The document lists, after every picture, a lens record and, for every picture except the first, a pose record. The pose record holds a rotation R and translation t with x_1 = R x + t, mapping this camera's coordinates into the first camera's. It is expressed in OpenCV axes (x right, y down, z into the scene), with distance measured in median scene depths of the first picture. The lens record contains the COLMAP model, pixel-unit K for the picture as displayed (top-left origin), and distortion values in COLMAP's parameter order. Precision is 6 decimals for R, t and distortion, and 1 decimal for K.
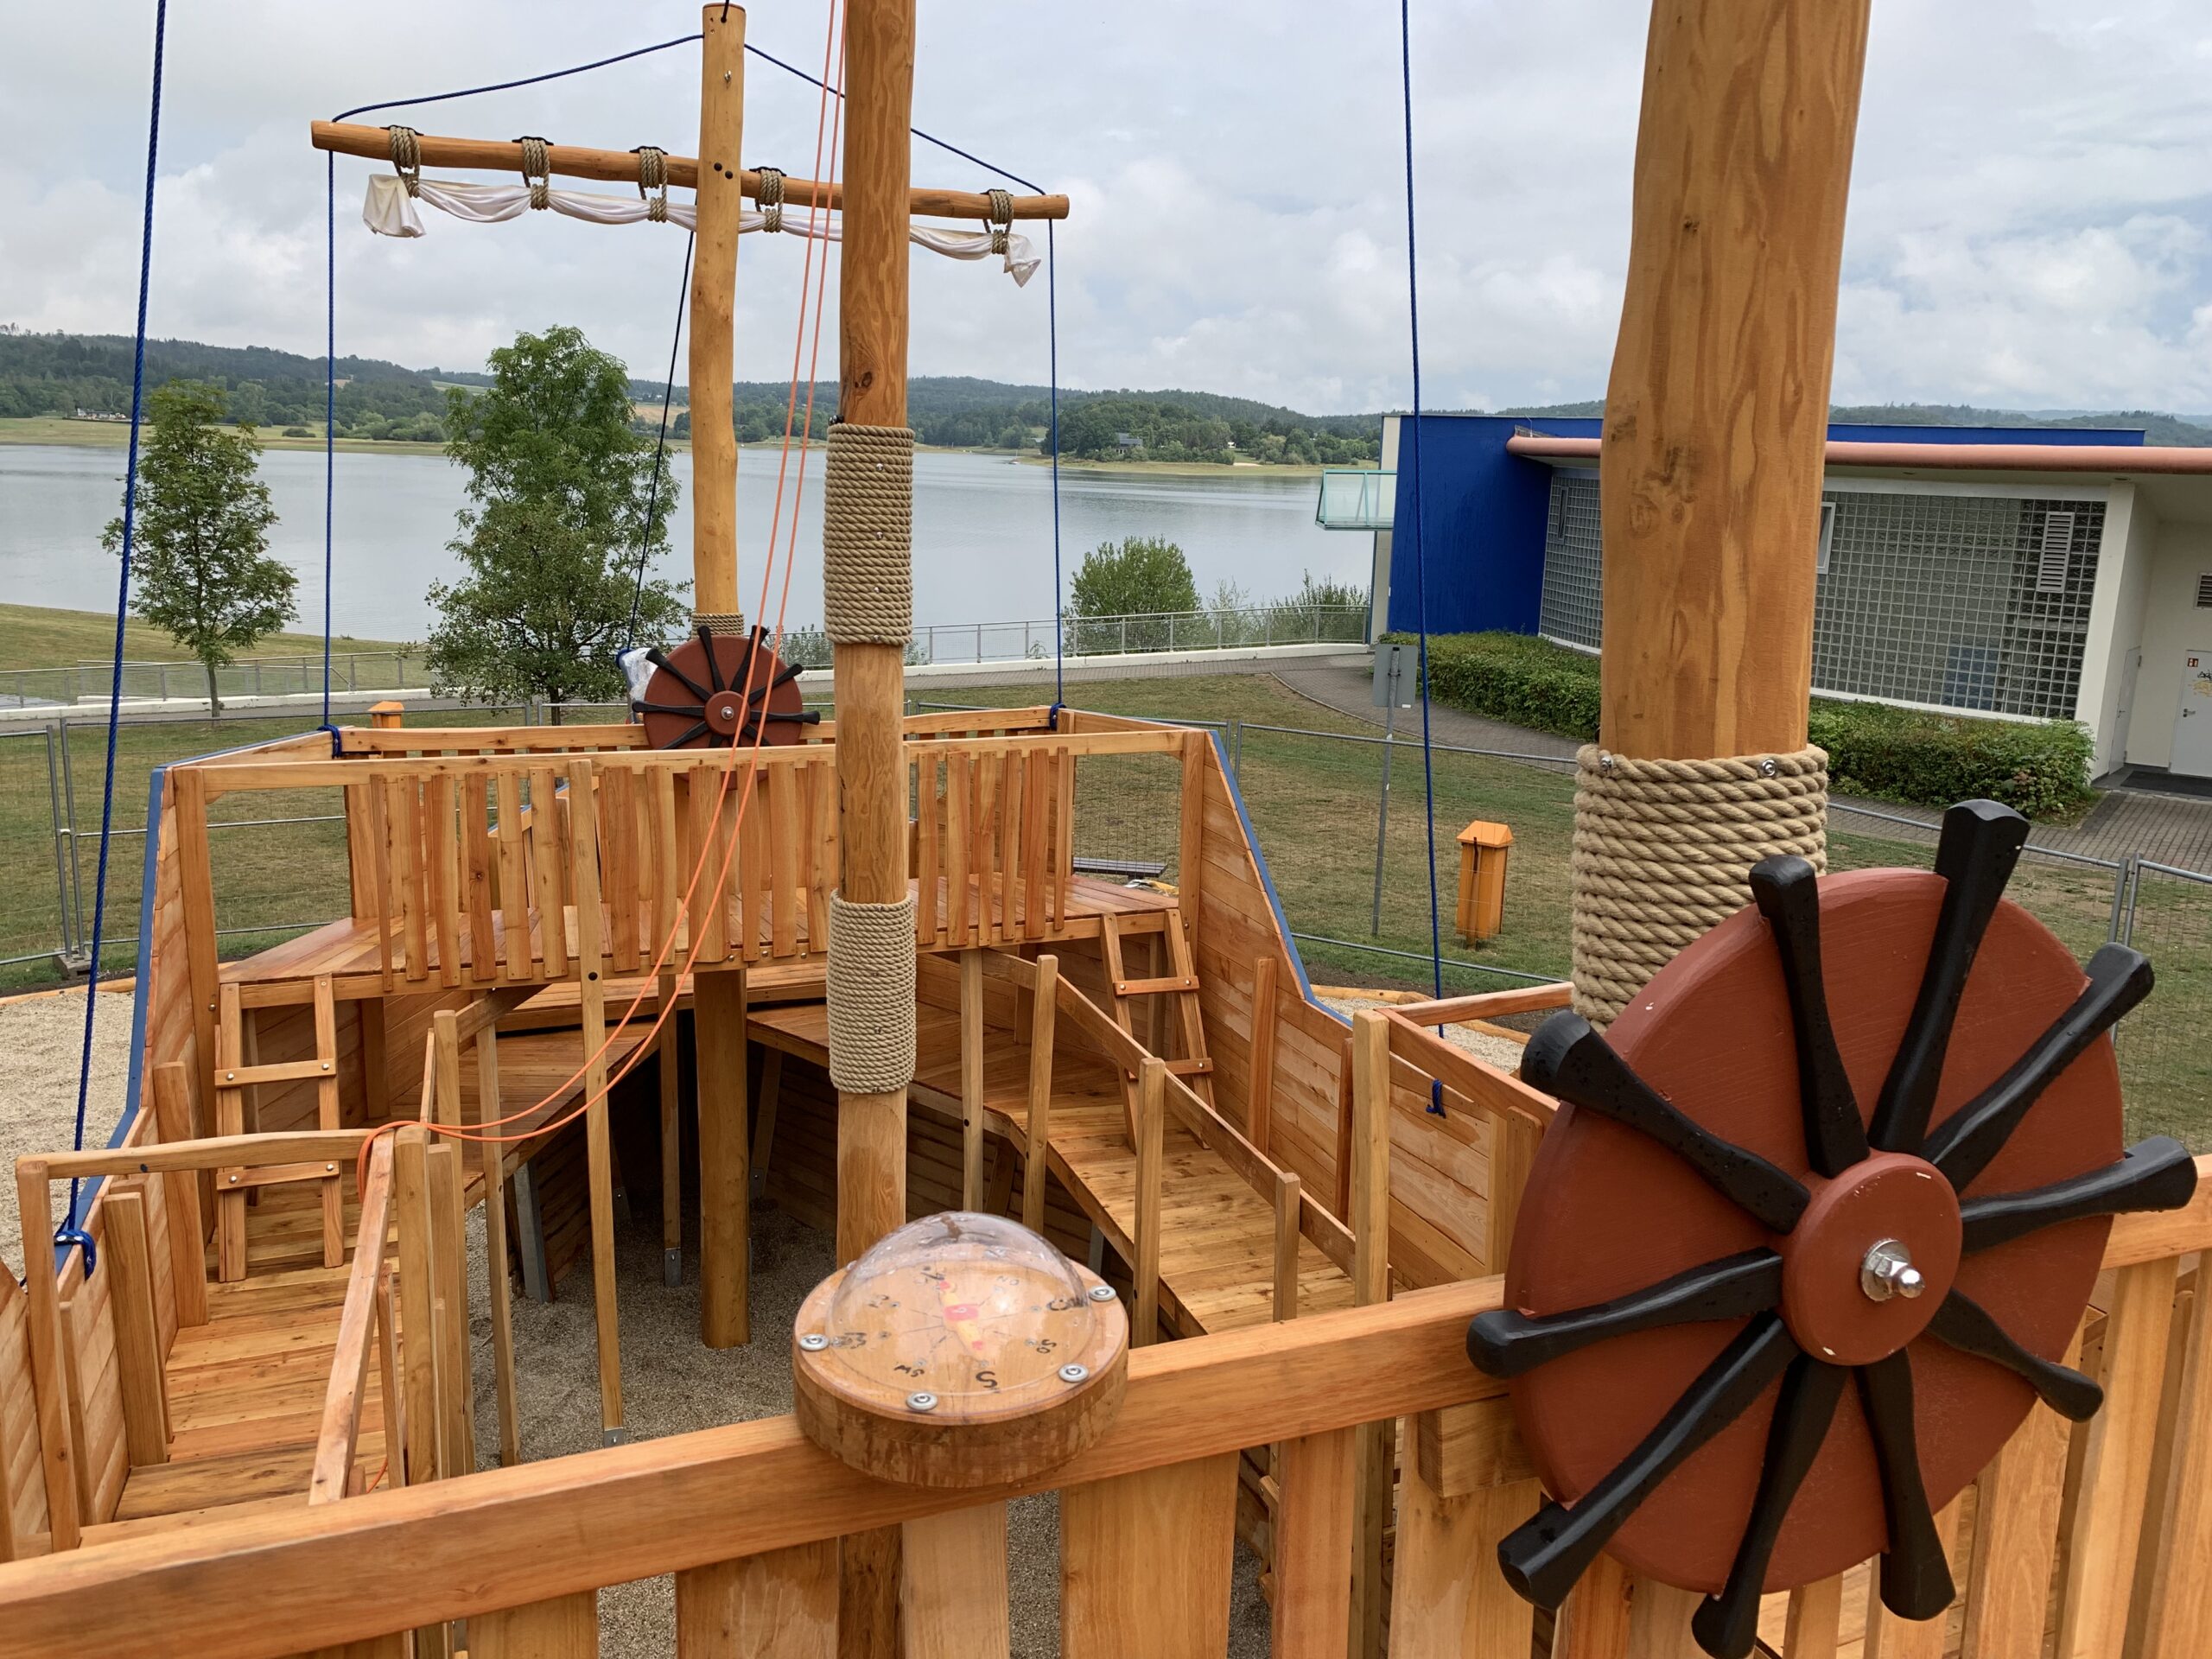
lens RADIAL K [[1686.7, 0, 1106.0], [0, 1686.7, 829.5], [0, 0, 1]] dist [0.001355, 0.001100]
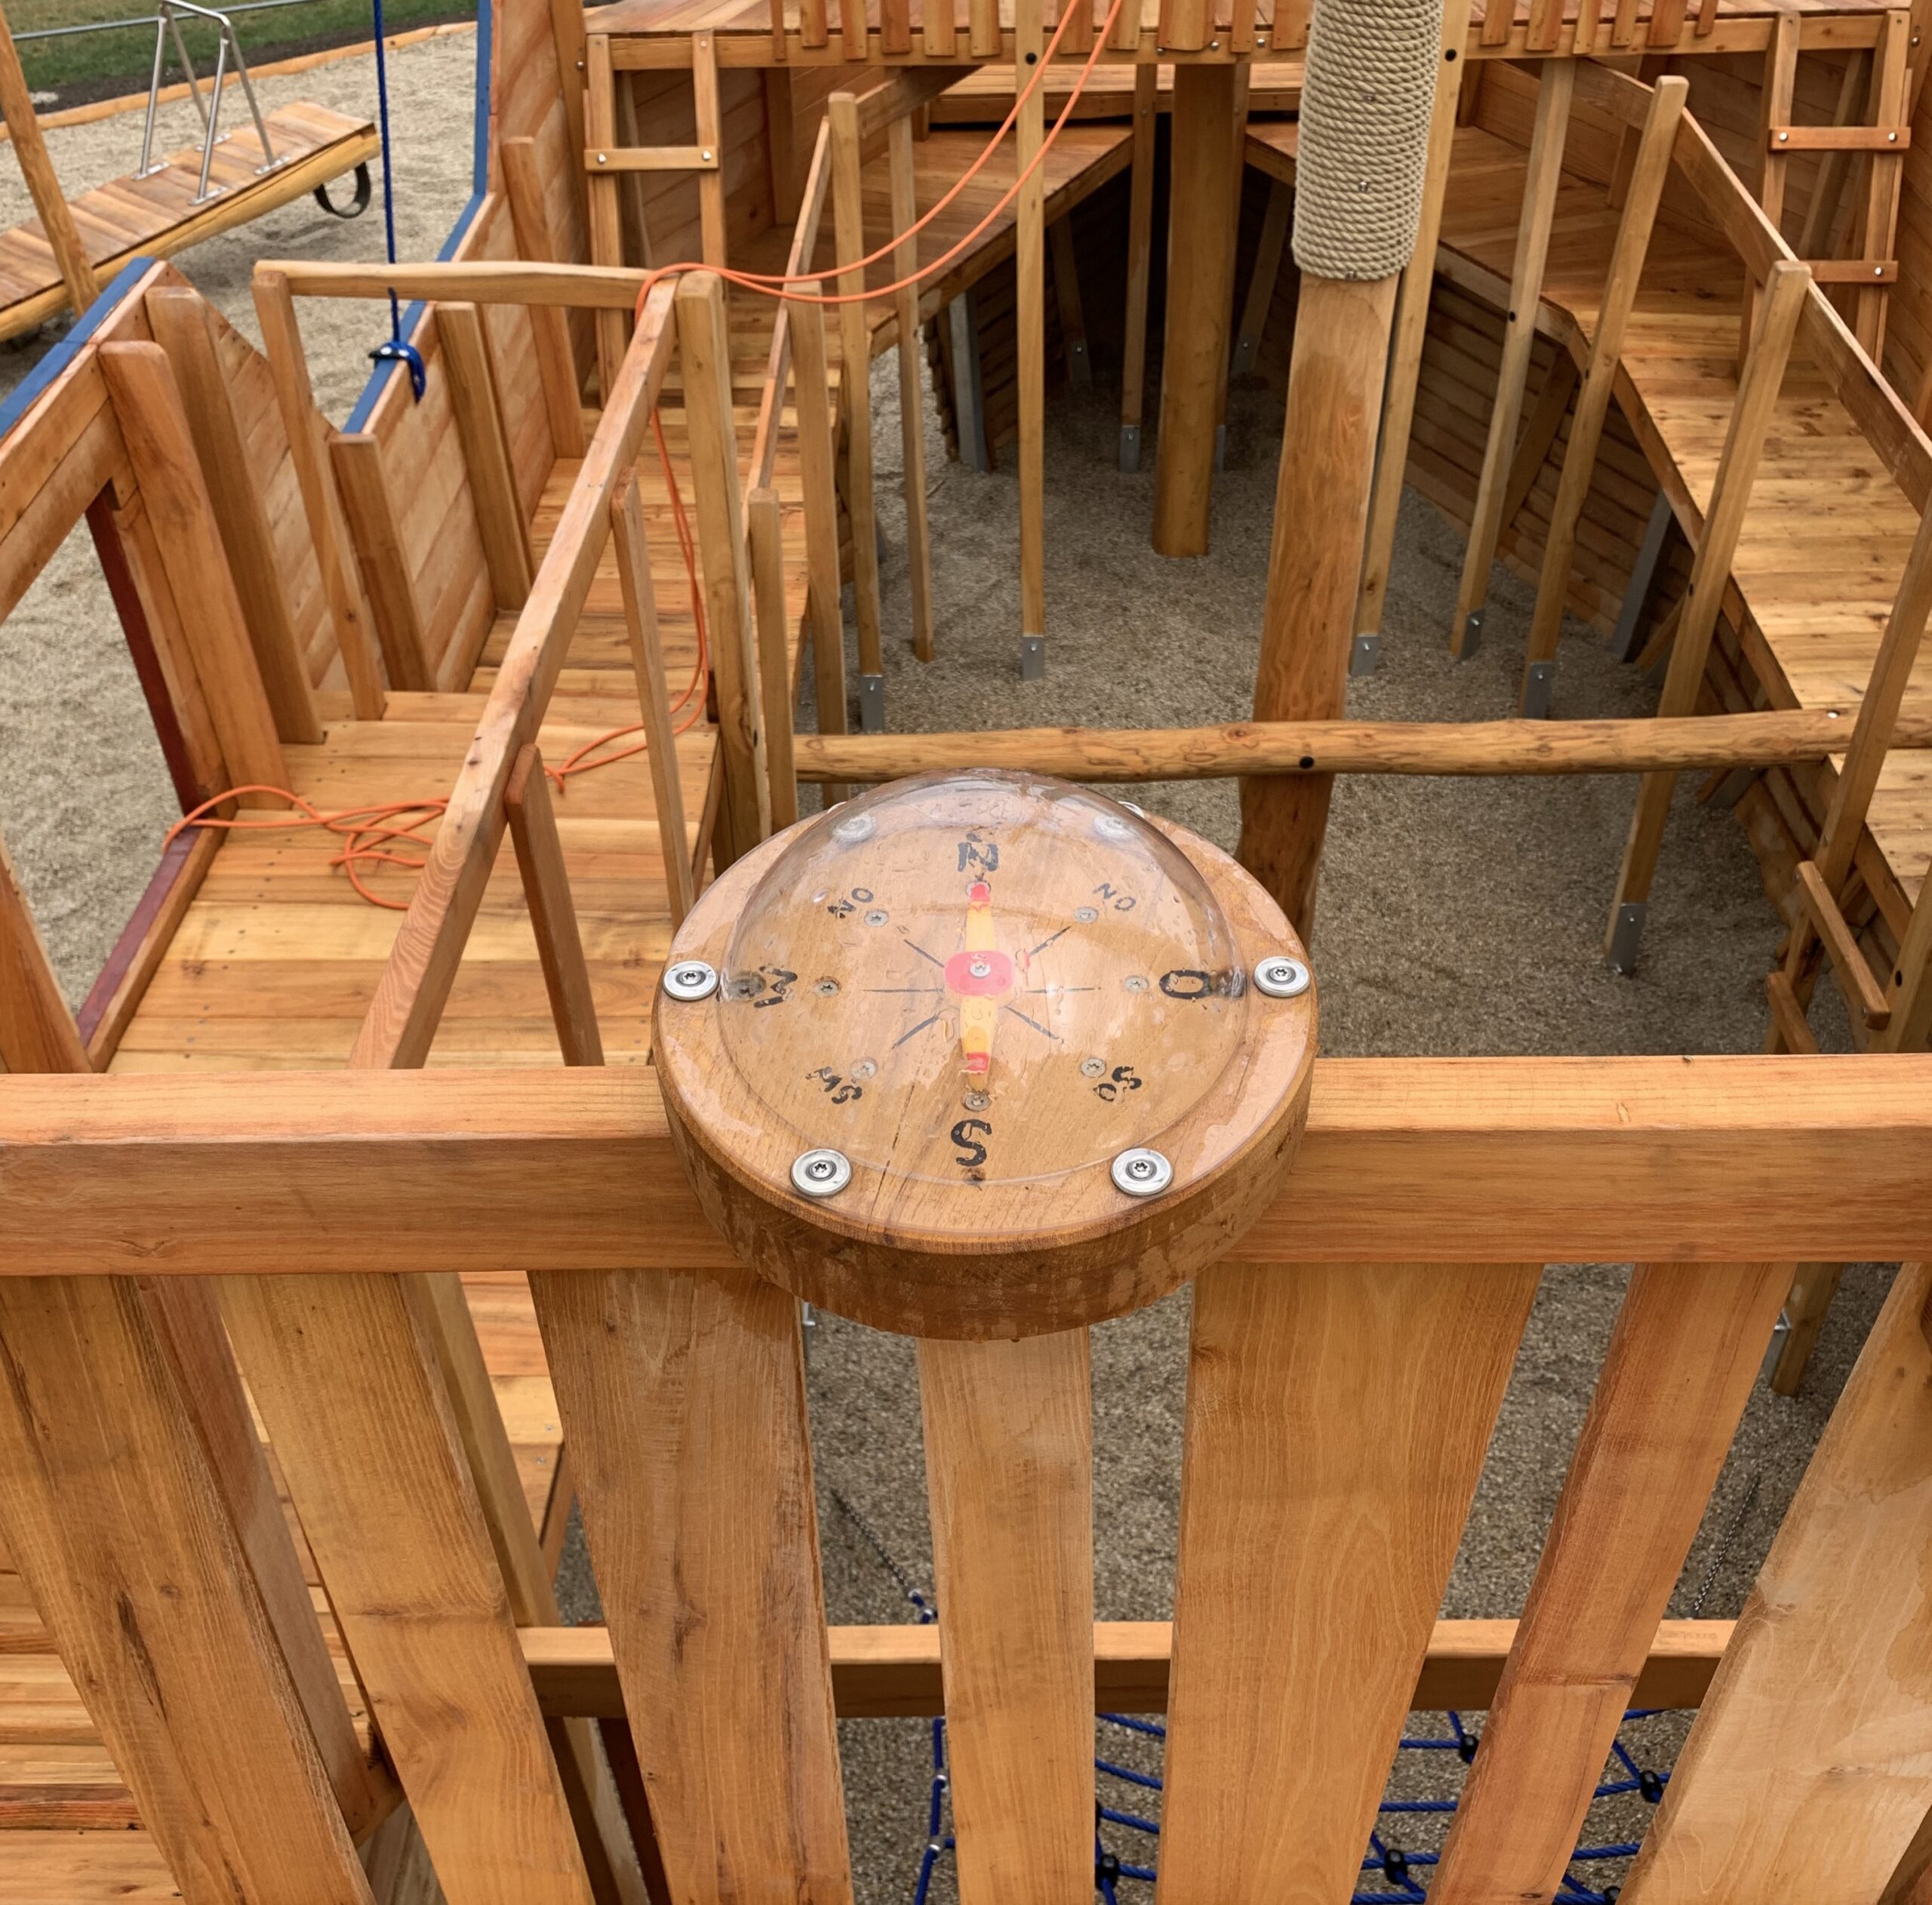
lens RADIAL K [[1970.1, 0, 966.0], [0, 1970.1, 952.5], [0, 0, 1]] dist [0.012408, -0.020944]
pose [[0.928443, 0.214783, -0.303088, 0.017589], [-0.038881, 0.867607, 0.495728, -0.001265], [0.369435, -0.448471, 0.813874, 0.108393]]
